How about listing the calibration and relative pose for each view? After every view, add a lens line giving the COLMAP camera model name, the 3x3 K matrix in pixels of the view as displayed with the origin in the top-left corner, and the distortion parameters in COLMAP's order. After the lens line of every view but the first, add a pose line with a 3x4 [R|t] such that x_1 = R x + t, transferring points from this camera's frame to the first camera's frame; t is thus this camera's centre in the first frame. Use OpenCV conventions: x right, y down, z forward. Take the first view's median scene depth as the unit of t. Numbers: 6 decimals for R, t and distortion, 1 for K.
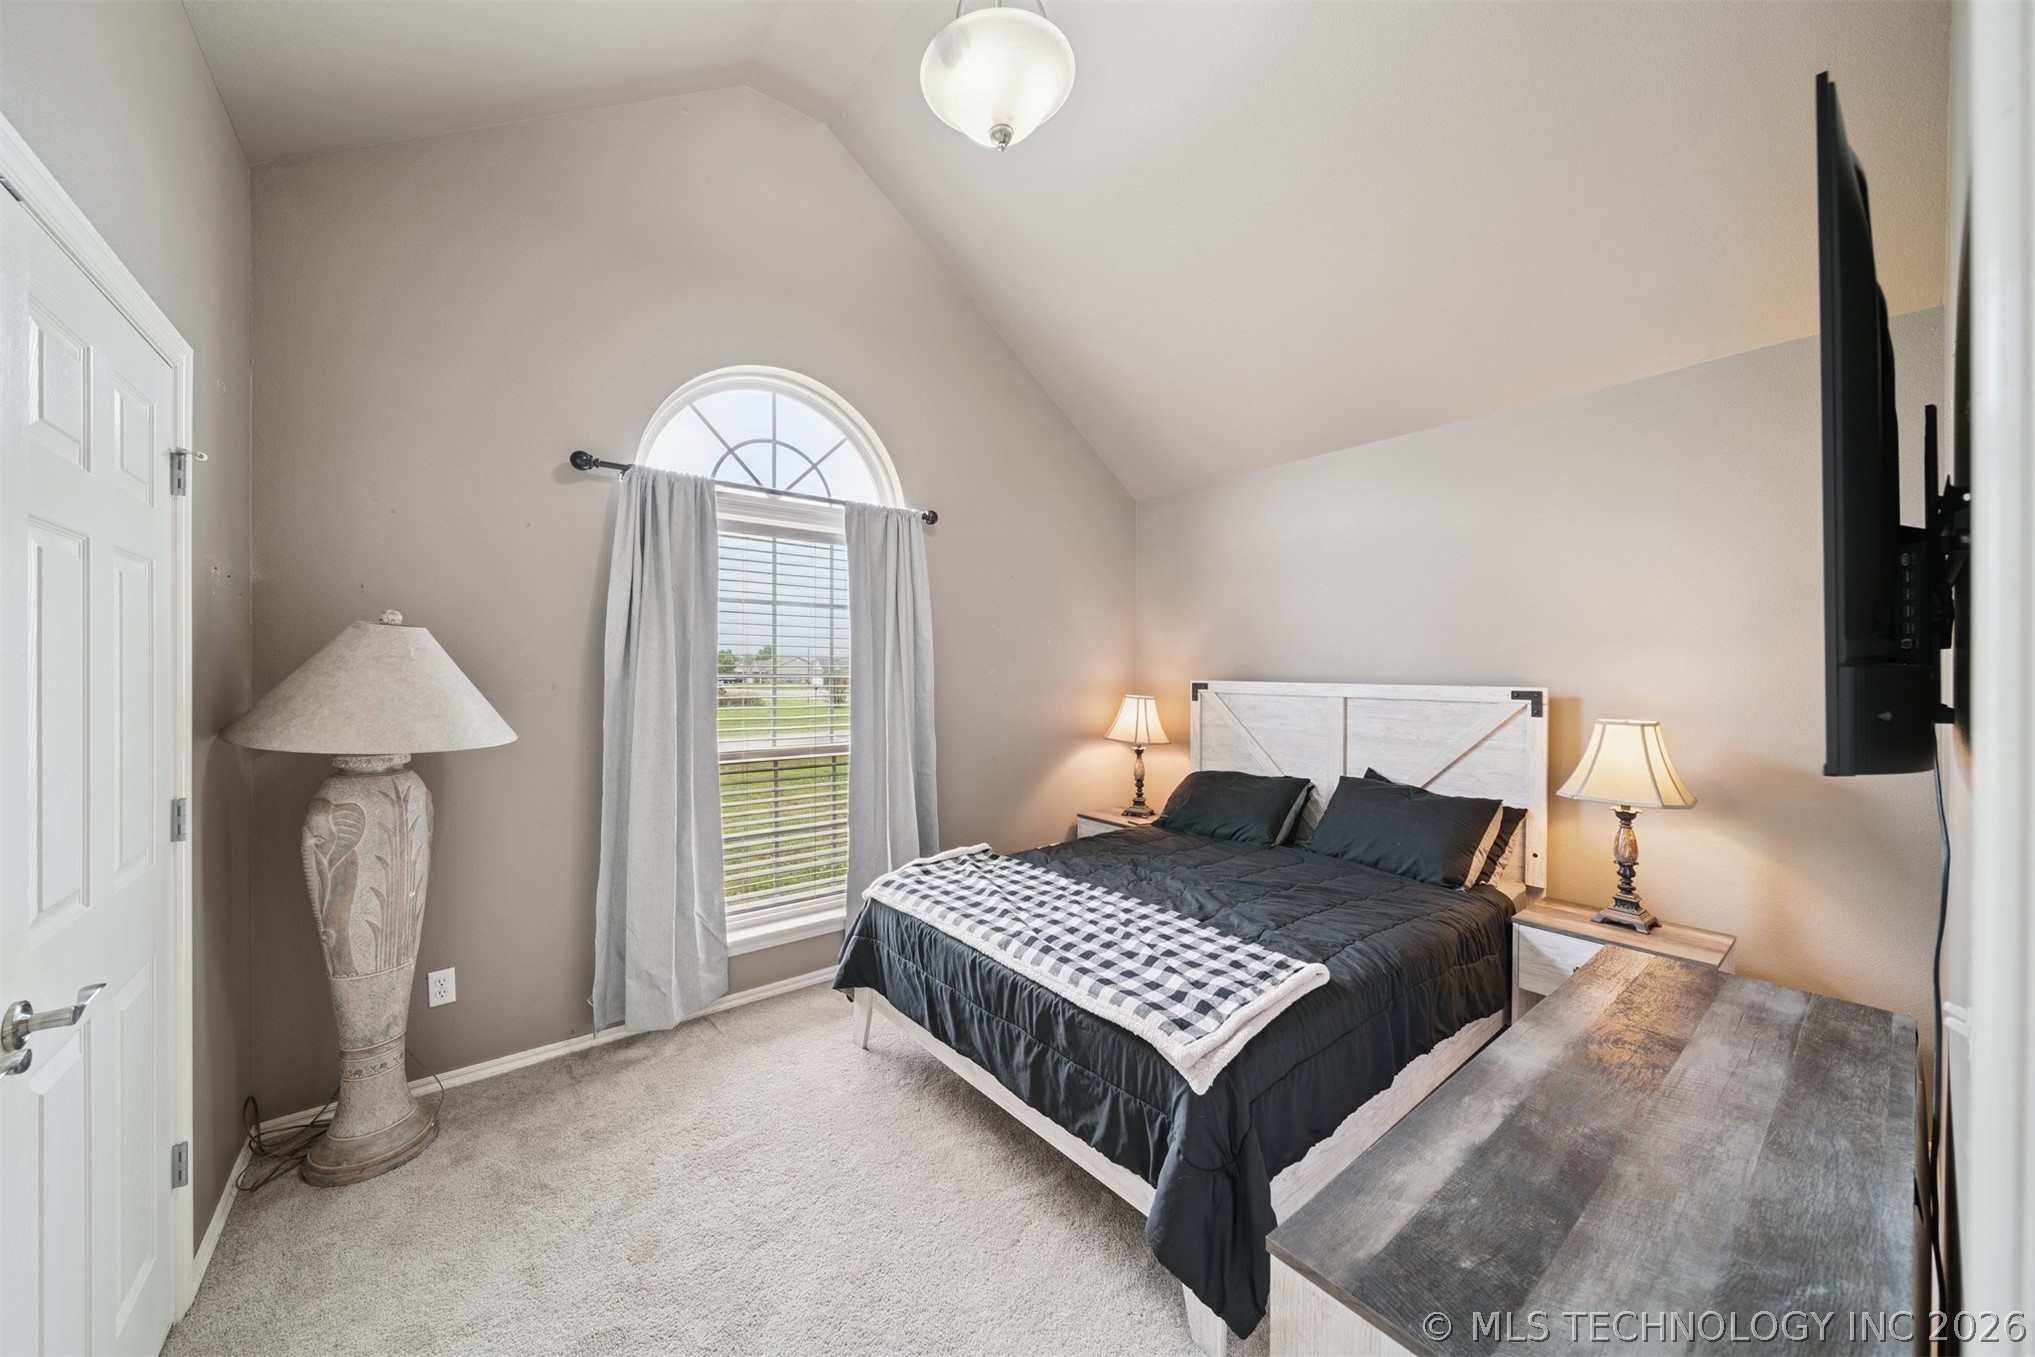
lens RADIAL K [[715.1, 0, 1012.9], [0, 715.1, 672.3], [0, 0, 1]] dist [0.000175, 0.000132]
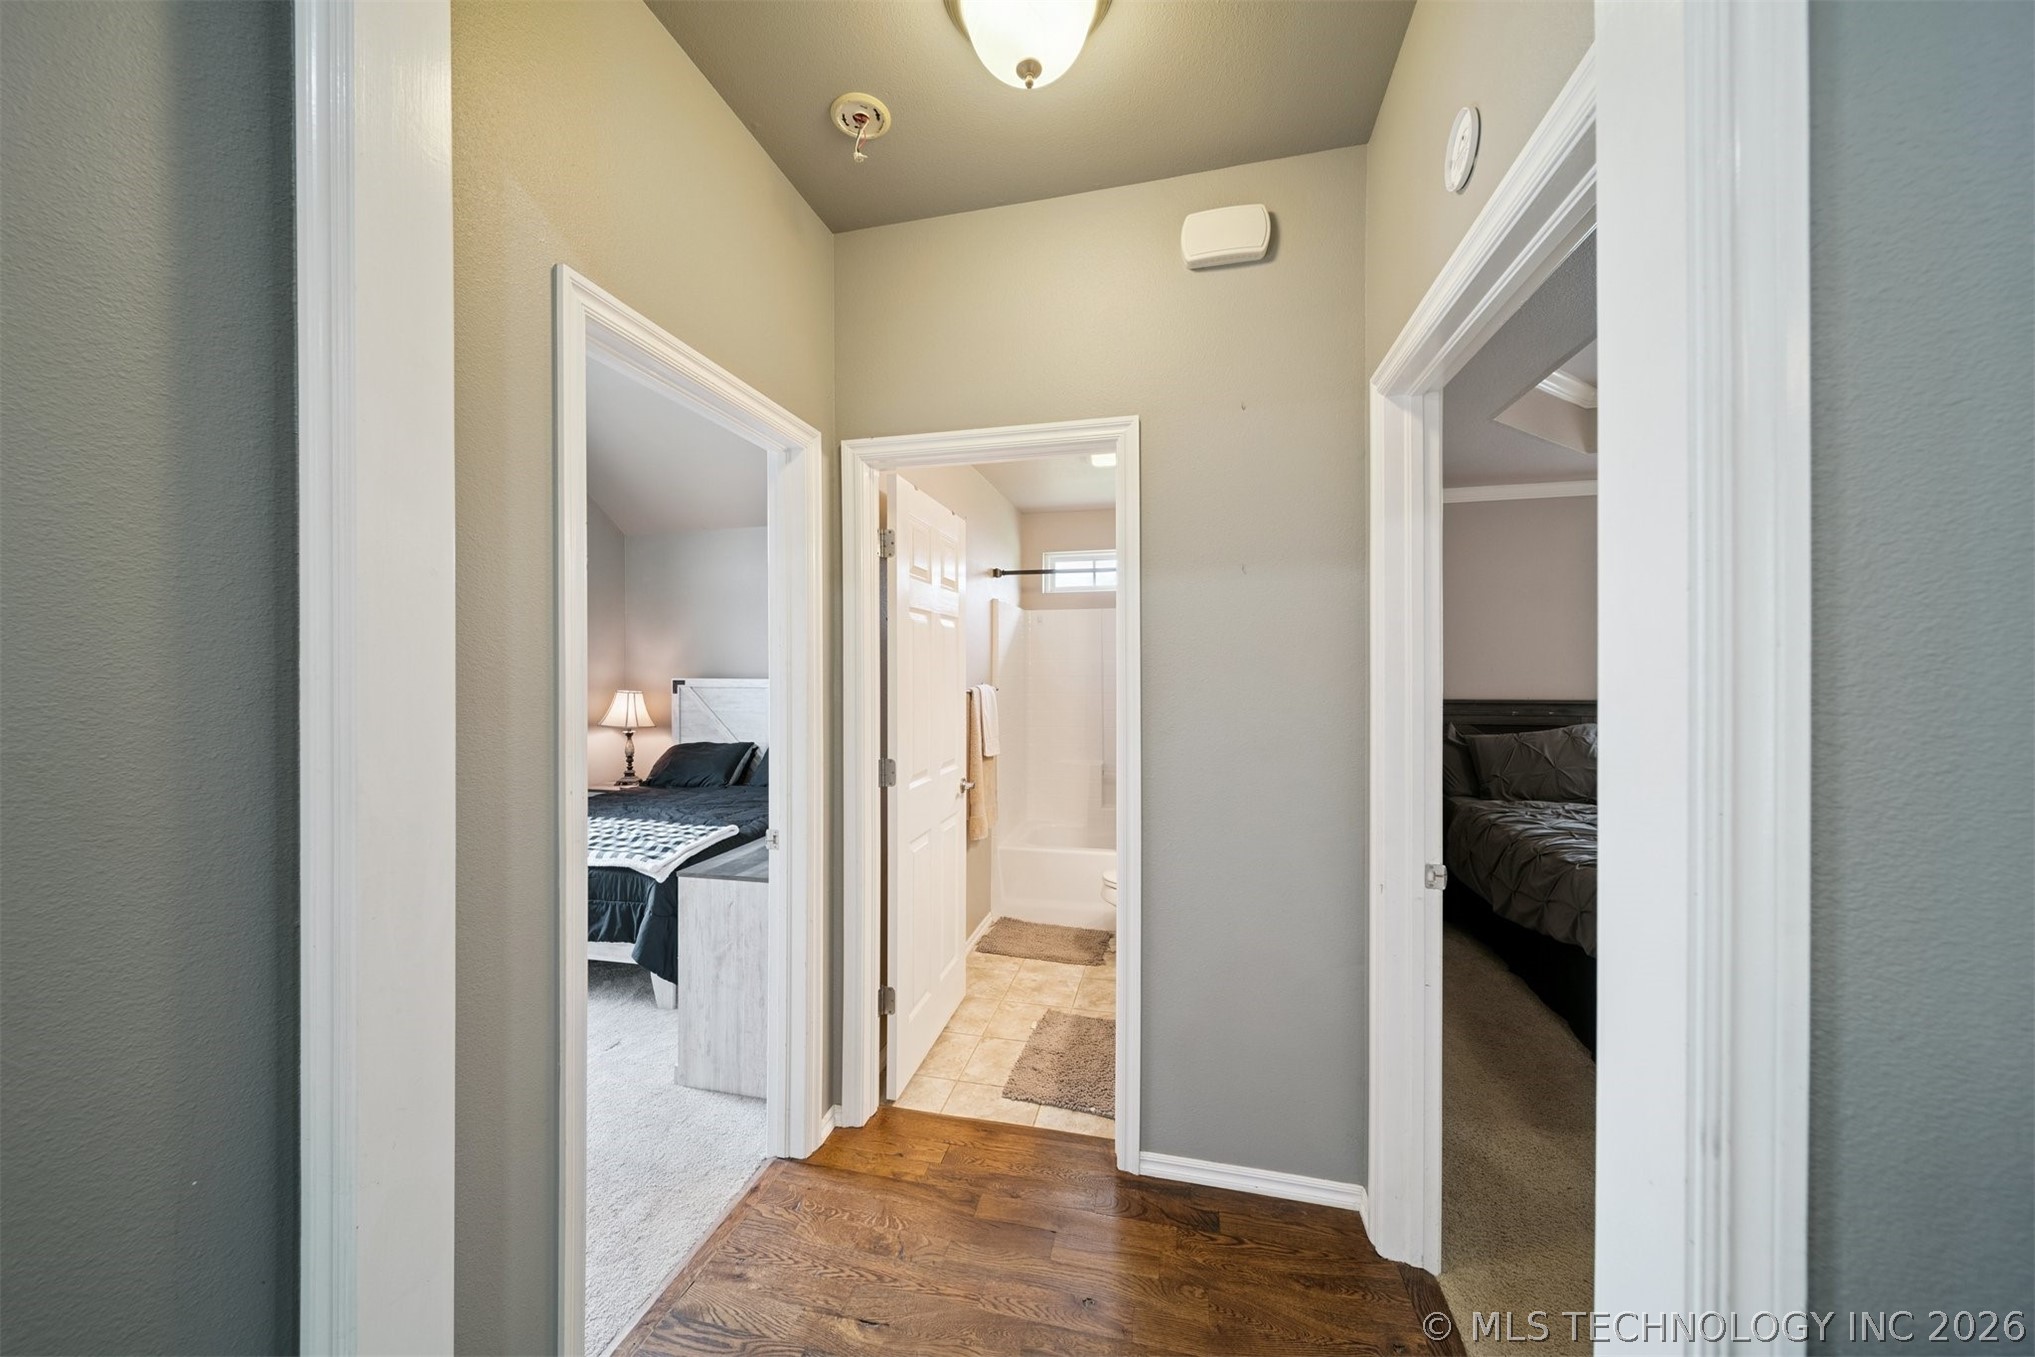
lens RADIAL K [[715.1, 0, 1018.1], [0, 715.1, 683.0], [0, 0, 1]] dist [0.000175, 0.000132]
pose [[0.783994, -0.009458, 0.620696, -0.090097], [-0.001091, 0.999861, 0.016614, -0.004006], [-0.620768, -0.013703, 0.783875, -0.548414]]
